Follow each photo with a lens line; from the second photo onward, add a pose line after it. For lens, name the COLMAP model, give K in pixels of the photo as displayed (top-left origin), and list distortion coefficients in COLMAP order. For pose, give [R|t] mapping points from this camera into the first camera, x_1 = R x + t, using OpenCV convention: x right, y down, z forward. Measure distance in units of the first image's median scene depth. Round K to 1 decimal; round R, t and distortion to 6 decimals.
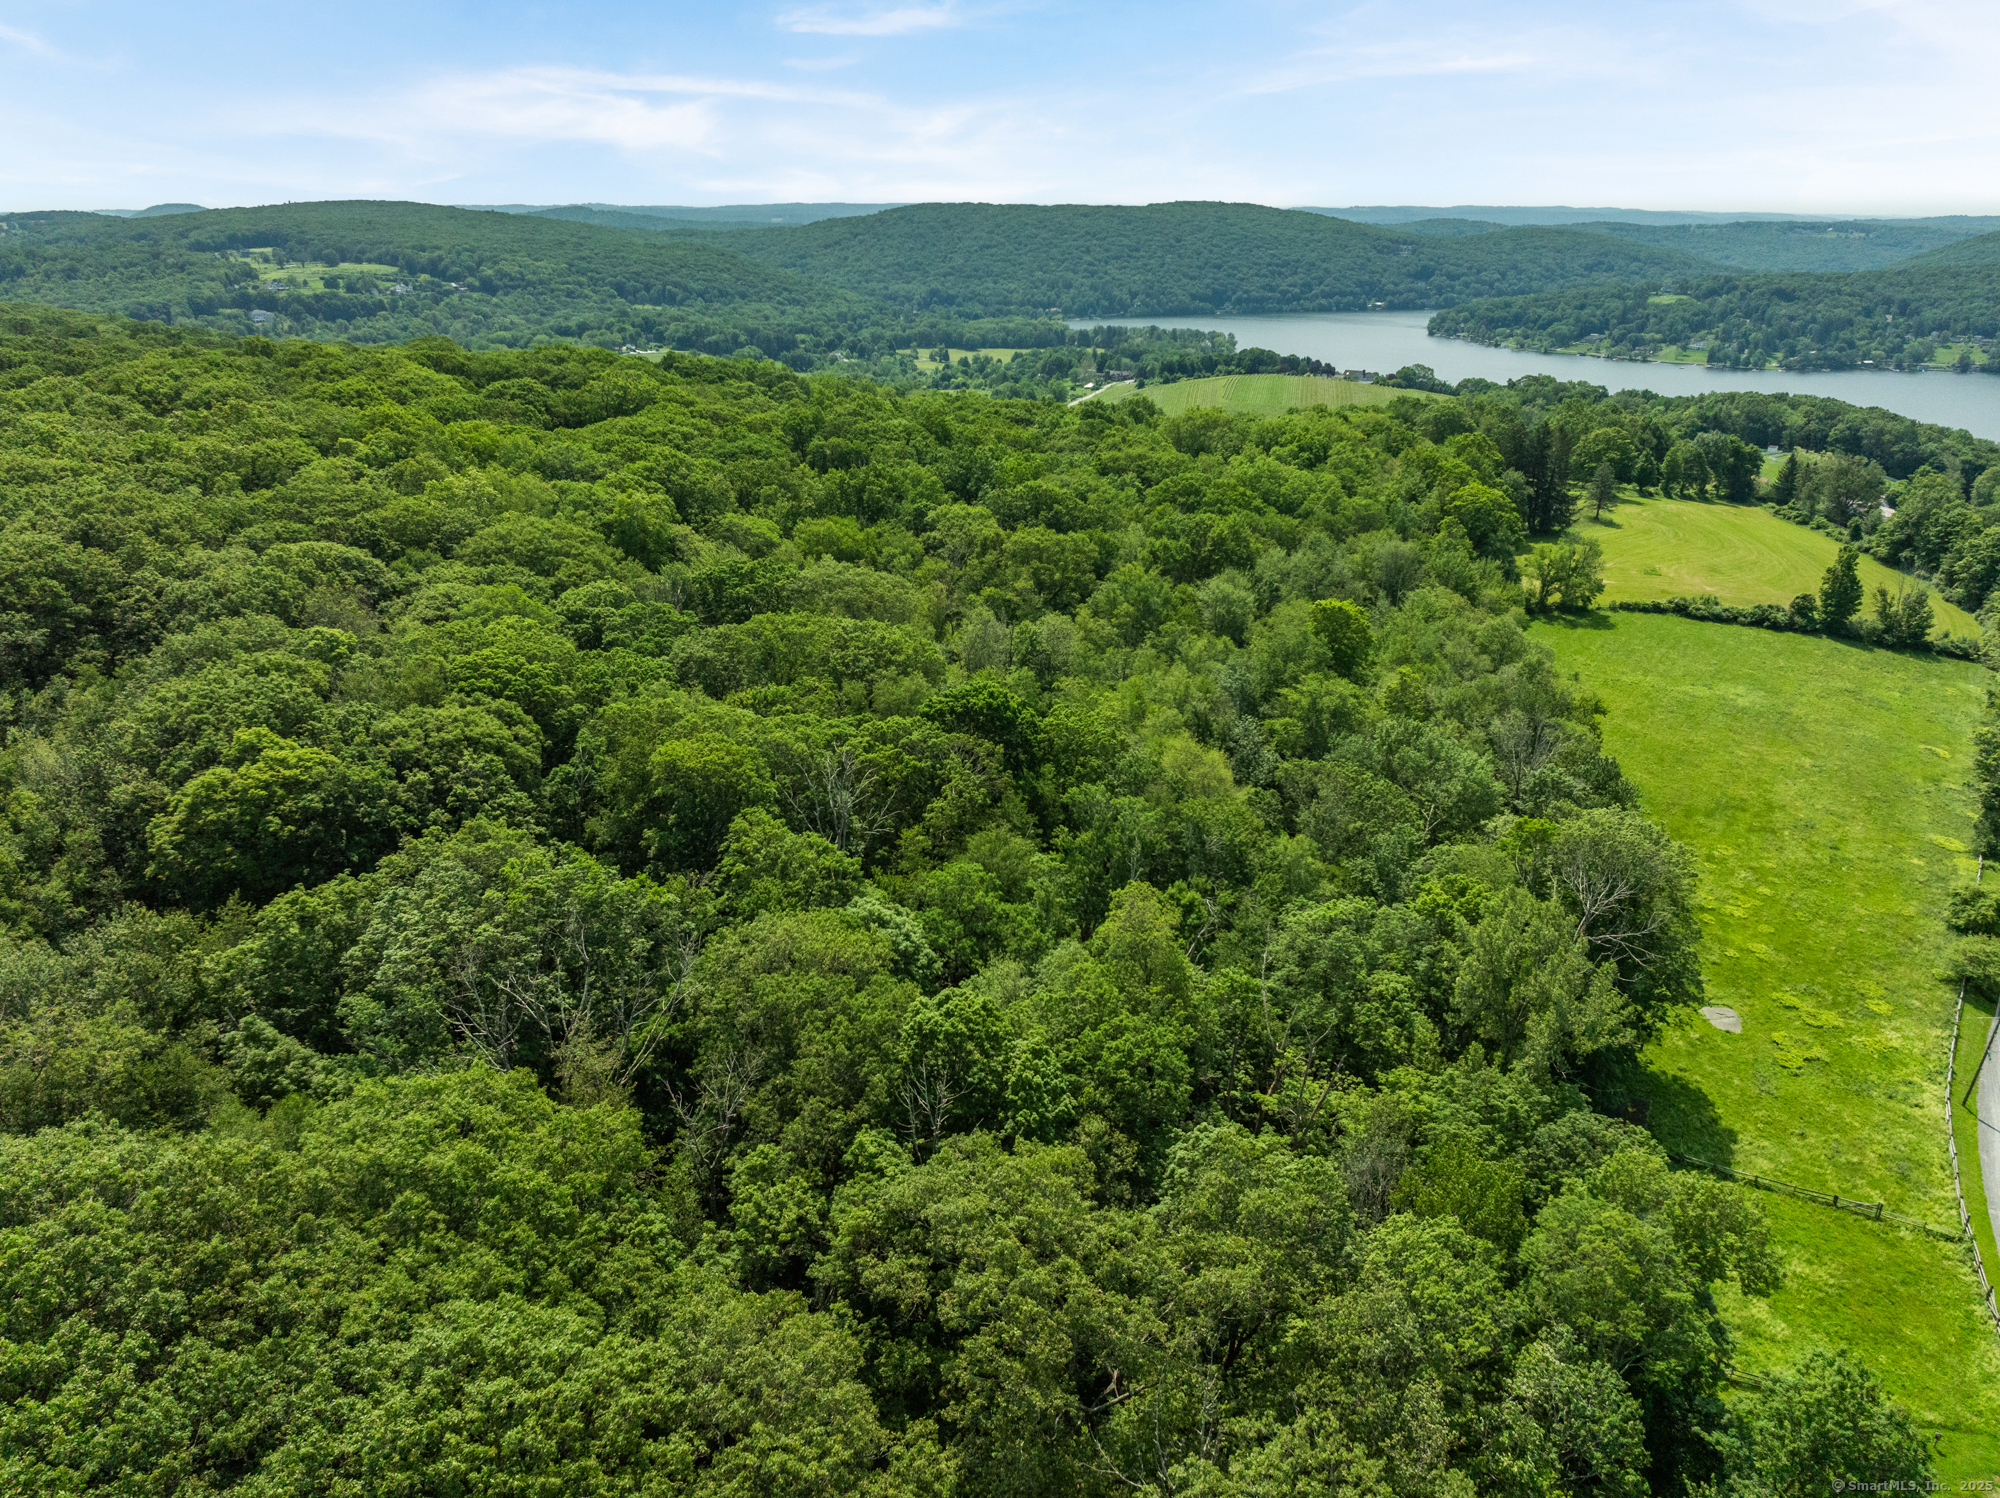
lens RADIAL K [[1437.3, 0, 1000.0], [0, 1437.3, 749.0], [0, 0, 1]] dist [-0.051390, 0.021845]
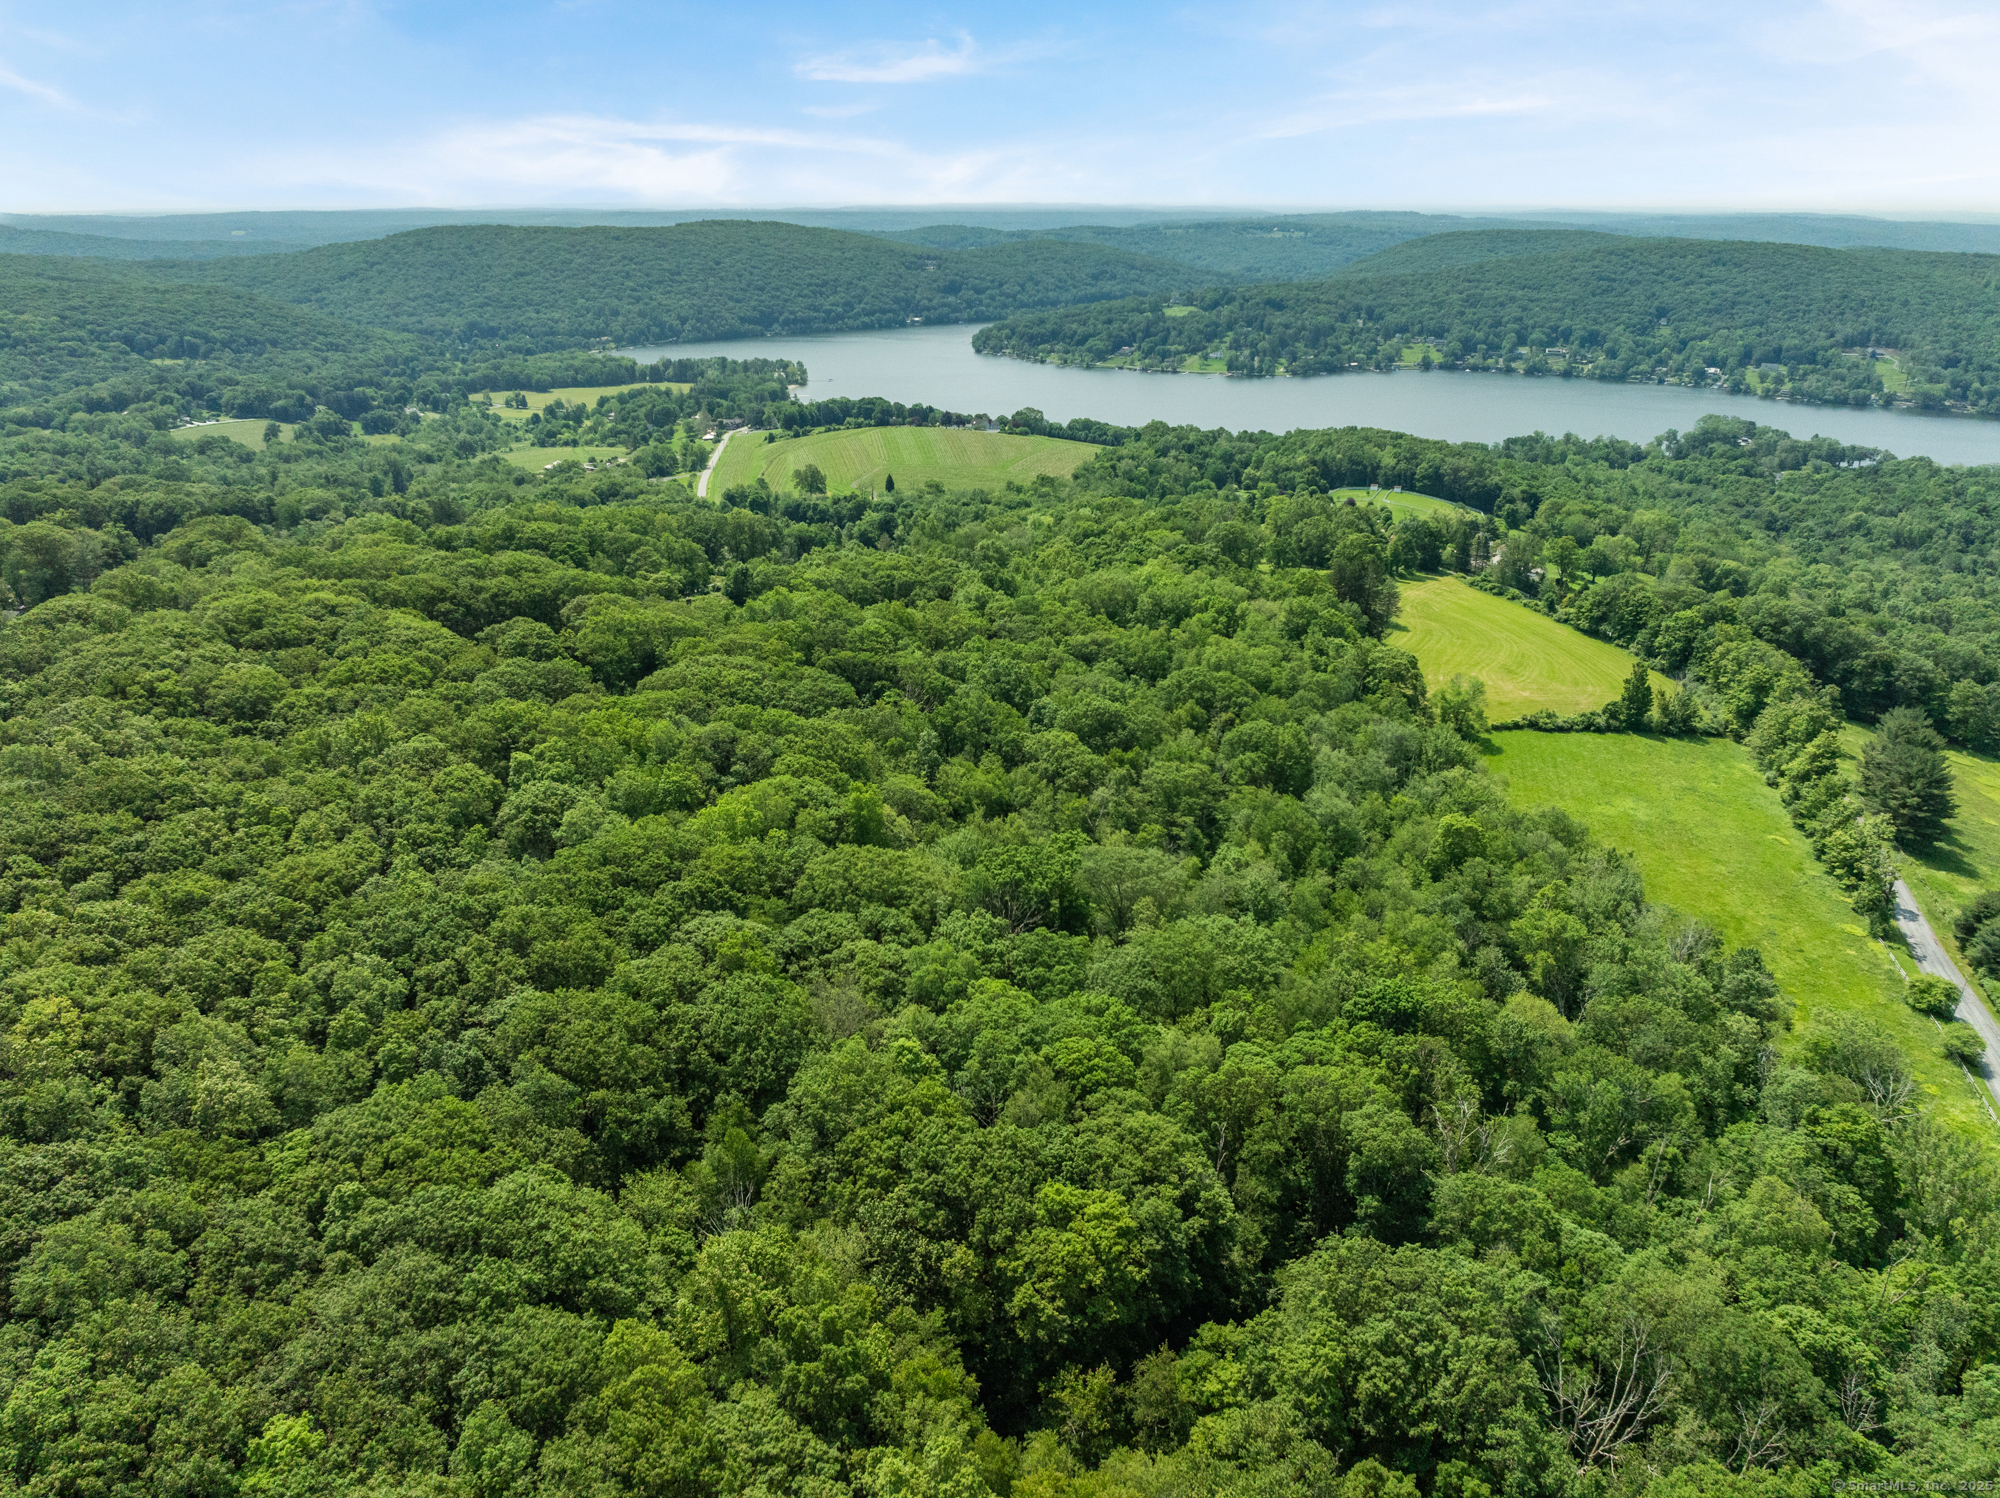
lens RADIAL K [[1419.1, 0, 1000.0], [0, 1419.1, 749.0], [0, 0, 1]] dist [-0.031497, -0.014667]
pose [[0.942415, -0.121882, 0.311446, -0.361849], [0.119623, 0.992468, 0.026424, -0.167287], [-0.312321, 0.012354, 0.949896, -0.042232]]
